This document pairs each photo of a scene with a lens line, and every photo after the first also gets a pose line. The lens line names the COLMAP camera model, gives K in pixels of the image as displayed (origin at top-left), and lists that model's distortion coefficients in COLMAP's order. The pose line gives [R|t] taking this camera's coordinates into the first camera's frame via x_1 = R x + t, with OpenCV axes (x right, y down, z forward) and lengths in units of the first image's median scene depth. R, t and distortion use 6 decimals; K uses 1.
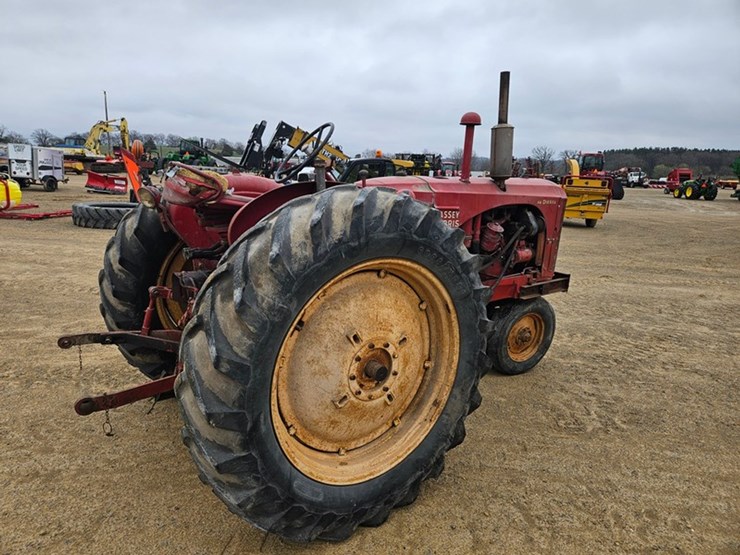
lens RADIAL K [[492.2, 0, 365.5], [0, 492.2, 273.0], [0, 0, 1]] dist [0.083245, -0.072086]
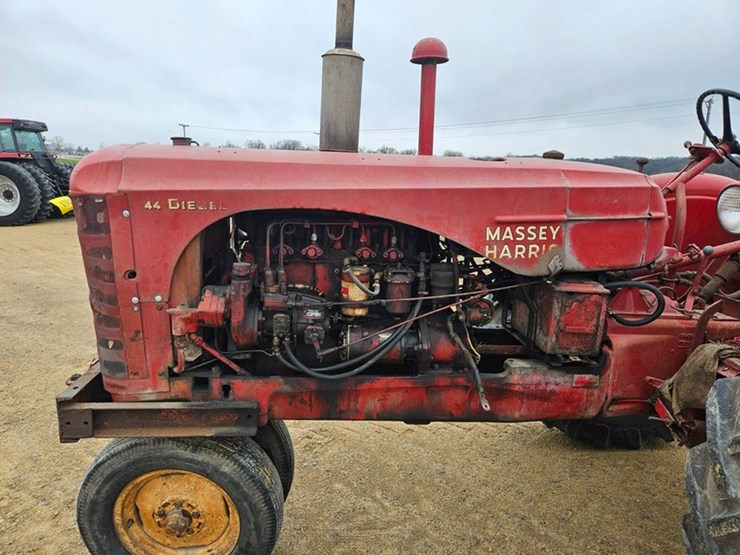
lens RADIAL K [[492.2, 0, 367.1], [0, 492.2, 276.7], [0, 0, 1]] dist [0.083245, -0.072086]
pose [[-0.847288, -0.168255, 0.503778, -0.046643], [0.050765, 0.918501, 0.392147, -0.285116], [-0.528702, 0.357835, -0.769694, 1.474259]]
